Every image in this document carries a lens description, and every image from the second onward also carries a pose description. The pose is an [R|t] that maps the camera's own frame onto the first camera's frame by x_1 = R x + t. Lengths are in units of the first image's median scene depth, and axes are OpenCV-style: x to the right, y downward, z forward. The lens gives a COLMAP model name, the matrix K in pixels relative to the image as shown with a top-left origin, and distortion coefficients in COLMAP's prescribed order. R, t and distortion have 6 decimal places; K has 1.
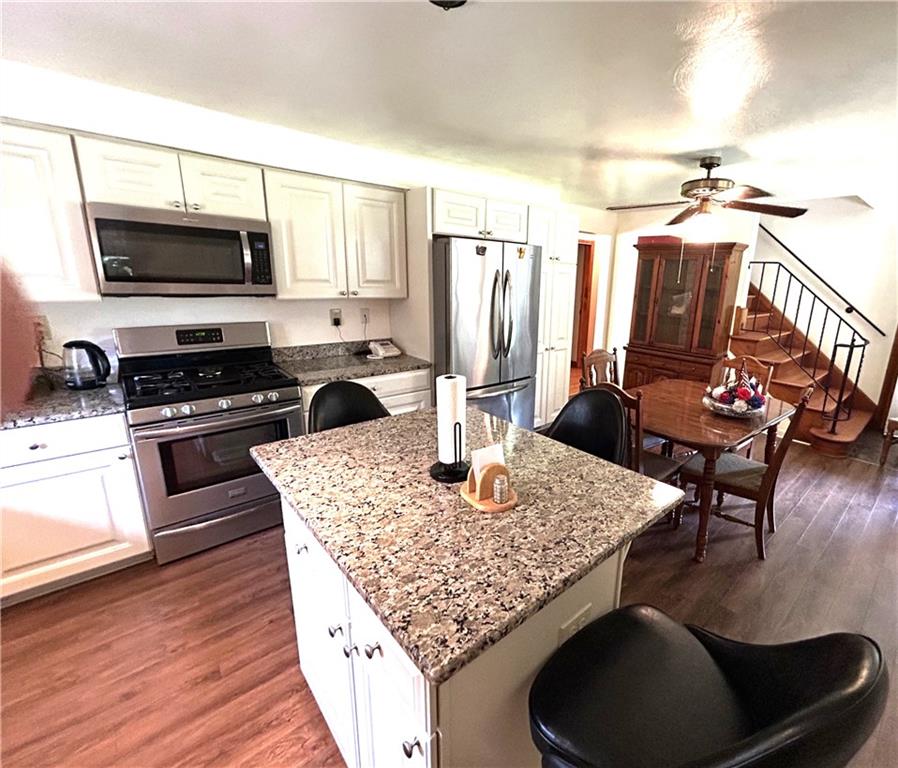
lens RADIAL K [[421.8, 0, 517.0], [0, 421.8, 374.2], [0, 0, 1]] dist [0.009219, -0.001385]
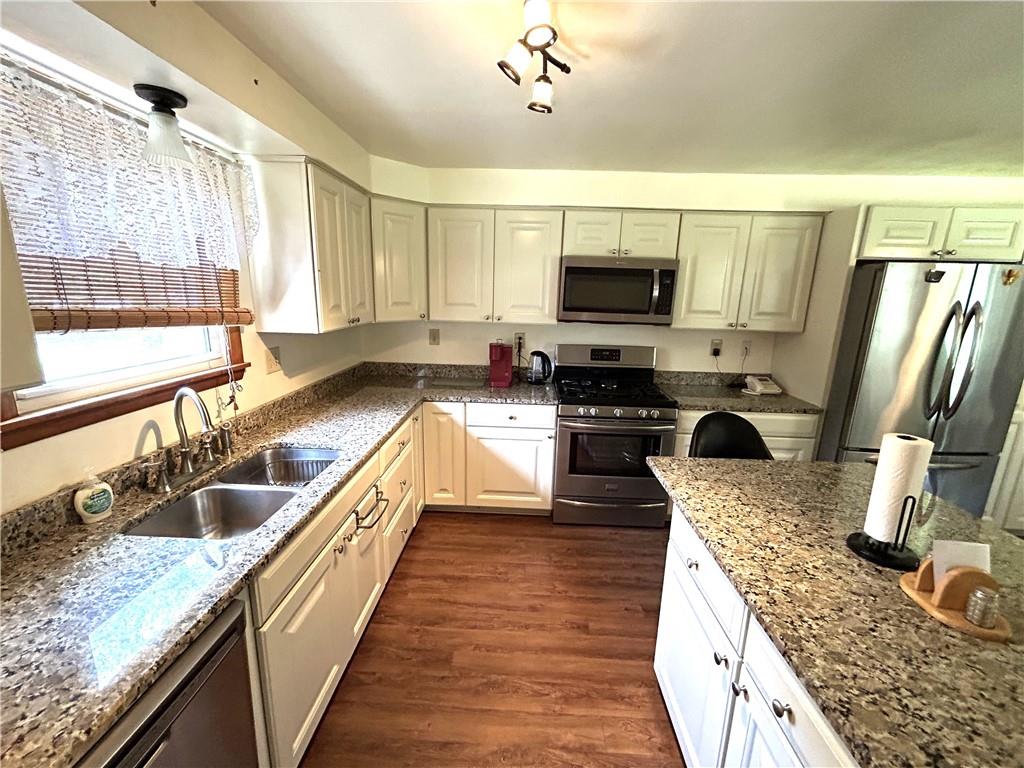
lens RADIAL K [[414.8, 0, 515.2], [0, 414.8, 382.3], [0, 0, 1]] dist [0.004349, 0.000220]
pose [[0.703654, 0.137740, -0.697065, -0.094988], [-0.167508, 0.985537, 0.025650, 0.004808], [0.690516, 0.098715, 0.716549, -0.065581]]
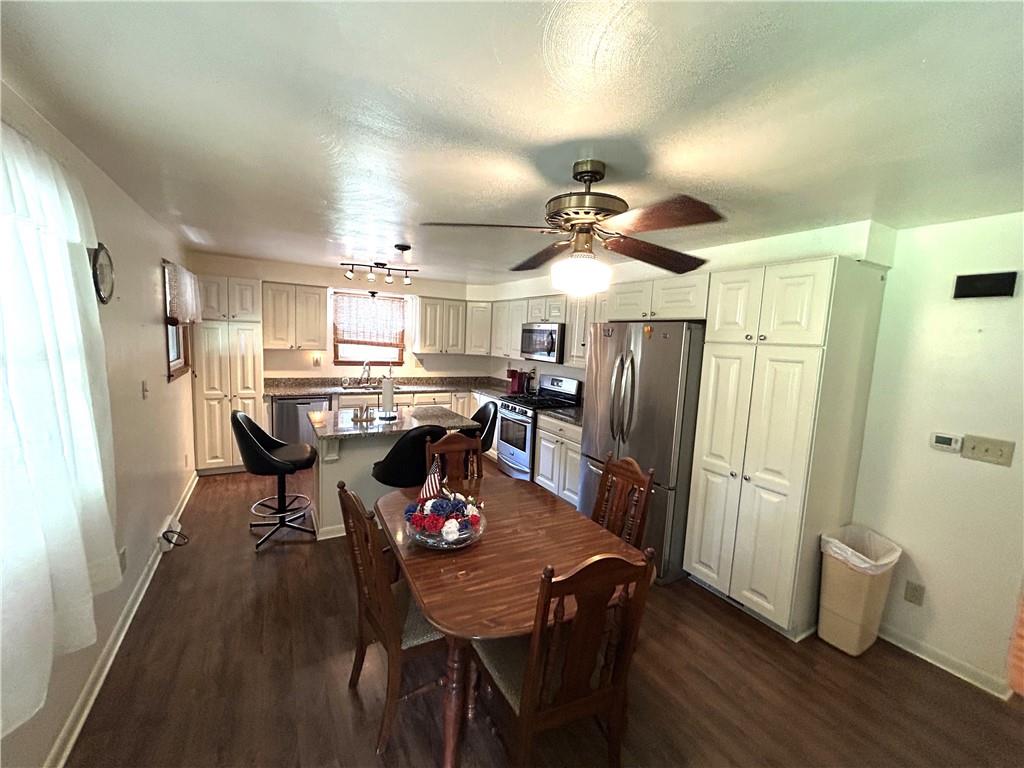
lens RADIAL K [[414.8, 0, 516.1], [0, 414.8, 386.5], [0, 0, 1]] dist [0.004349, 0.000220]
pose [[-0.218216, 0.072999, -0.973166, 1.488333], [-0.279581, 0.950724, 0.134007, -0.354159], [0.934995, 0.301321, -0.187054, 1.516247]]
